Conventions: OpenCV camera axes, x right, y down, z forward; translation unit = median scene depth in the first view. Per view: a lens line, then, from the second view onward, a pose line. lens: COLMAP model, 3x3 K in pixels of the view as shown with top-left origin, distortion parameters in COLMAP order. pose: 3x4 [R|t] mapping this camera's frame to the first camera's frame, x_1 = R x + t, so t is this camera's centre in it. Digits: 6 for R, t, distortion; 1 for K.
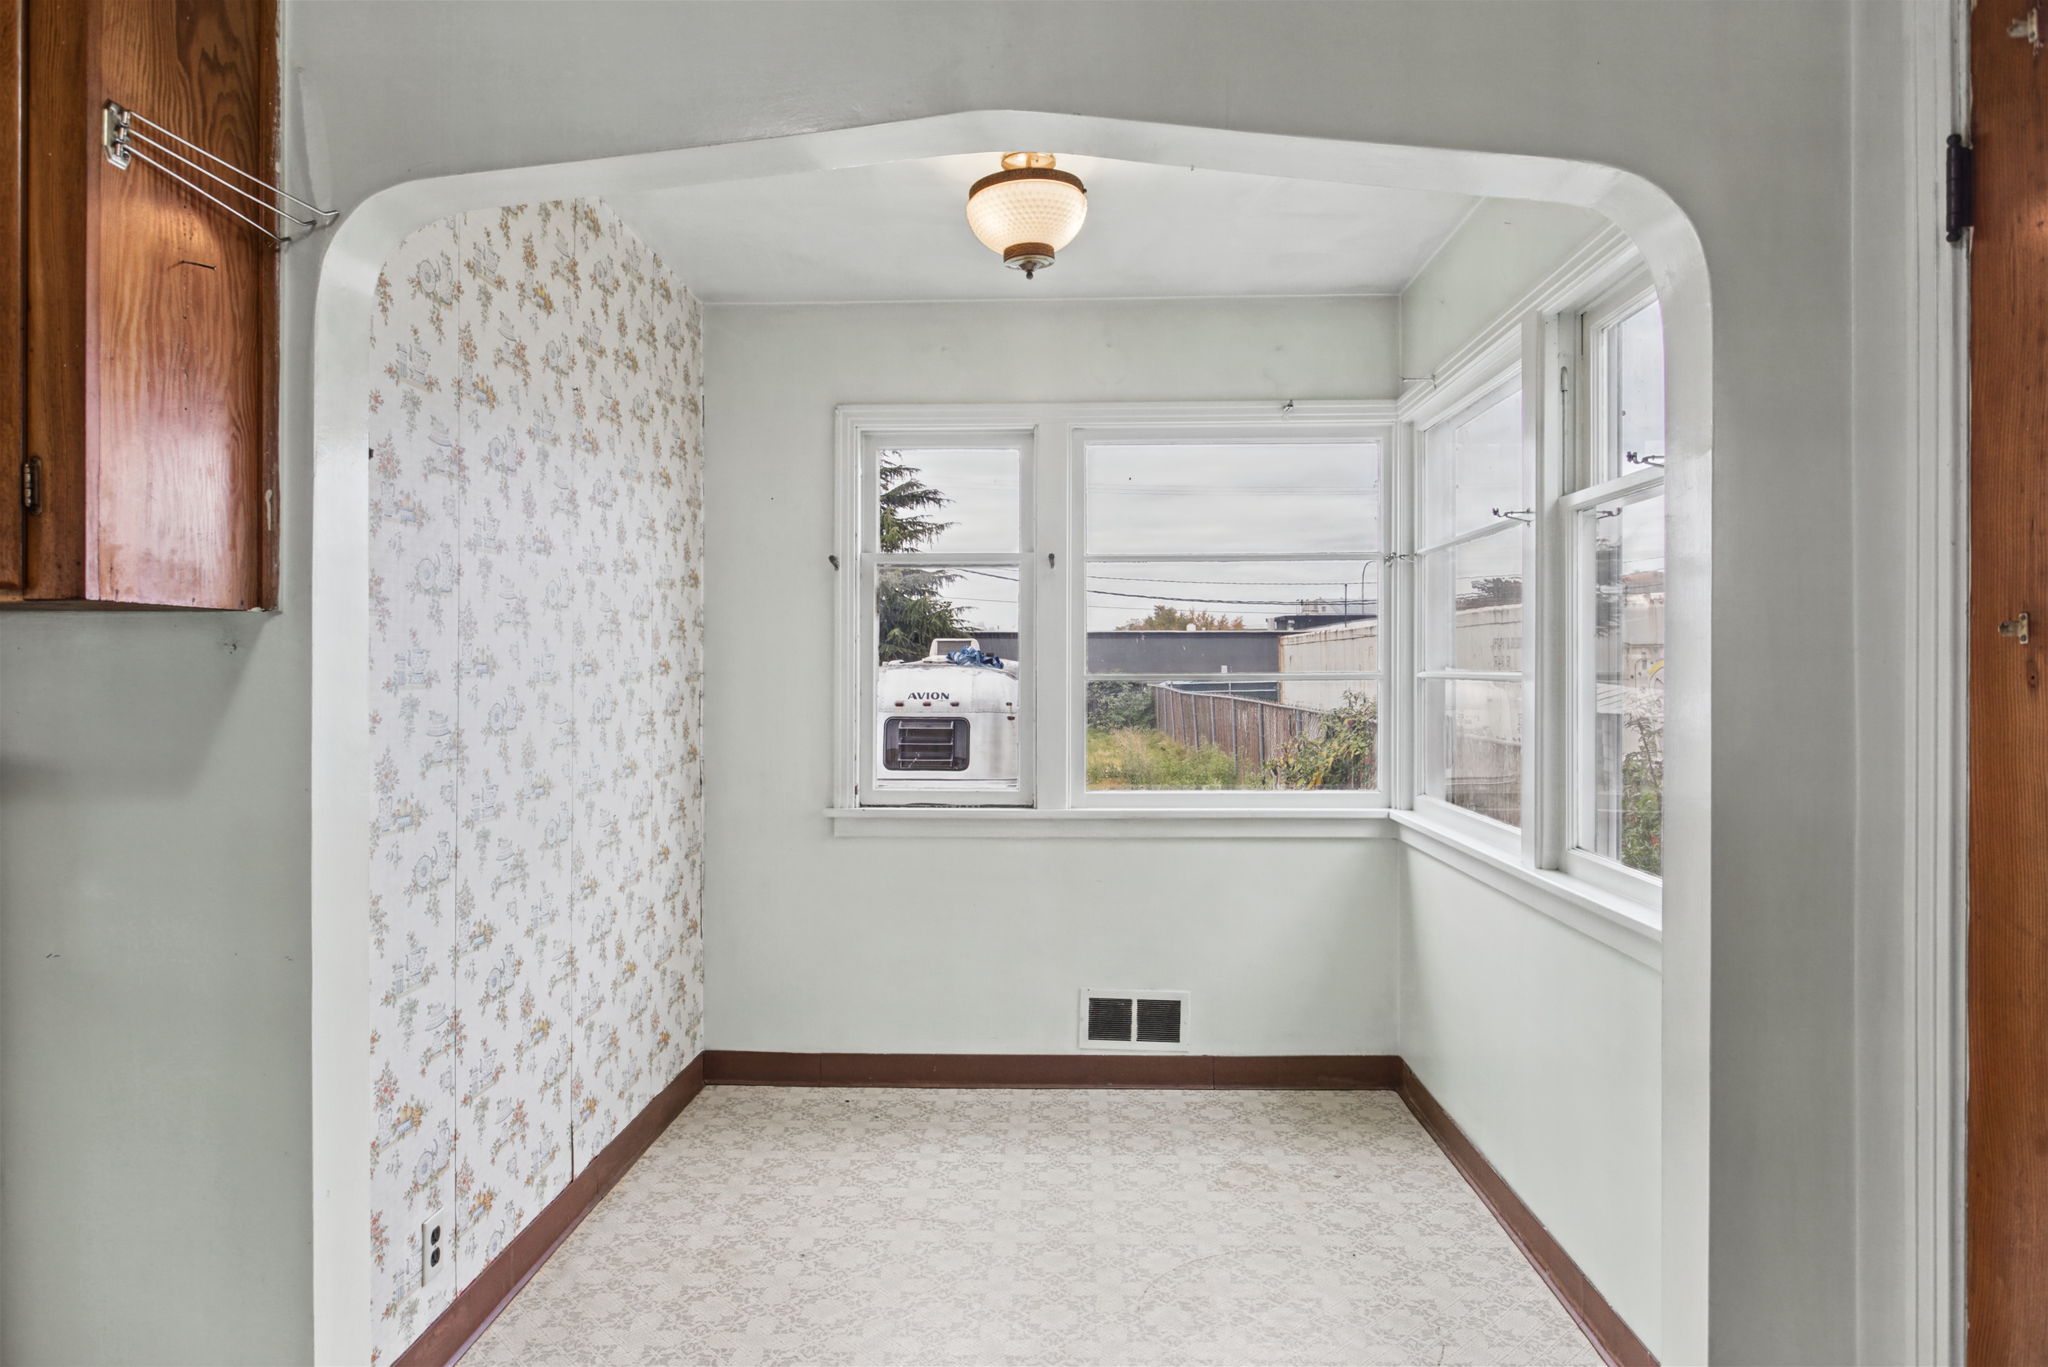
lens RADIAL K [[1218.1, 0, 1044.7], [0, 1218.1, 675.4], [0, 0, 1]] dist [-0.015099, 0.000829]
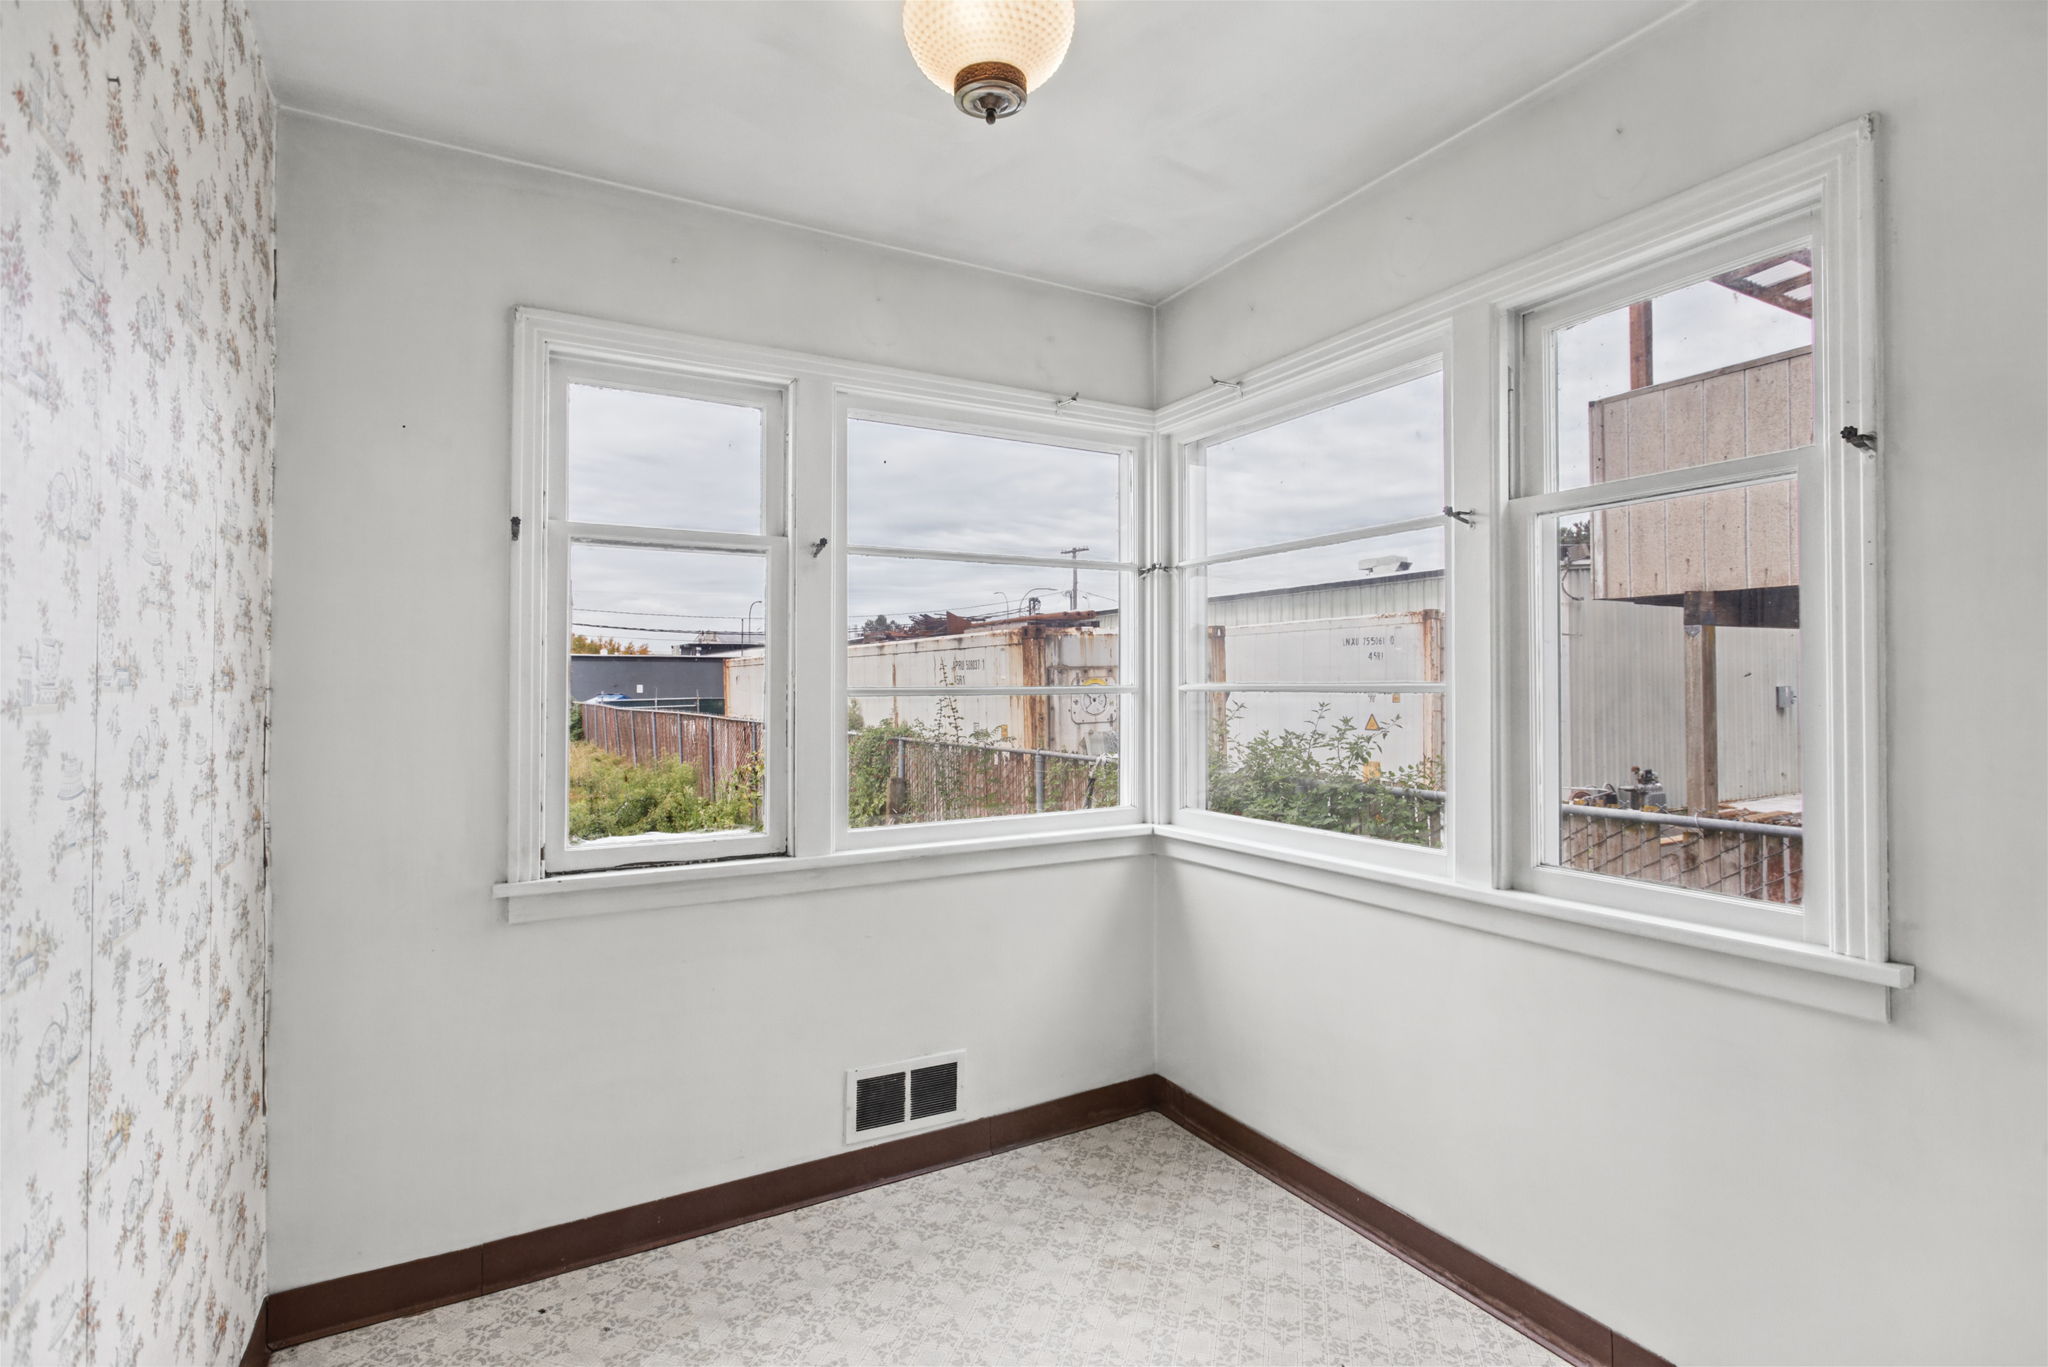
lens RADIAL K [[963.7, 0, 1024.9], [0, 963.7, 674.0], [0, 0, 1]] dist [-0.010534, 0.002185]
pose [[0.856098, 0.004051, 0.516798, -0.206465], [0.006142, 0.999819, -0.018012, 0.001906], [-0.516777, 0.018595, 0.855918, 0.382372]]
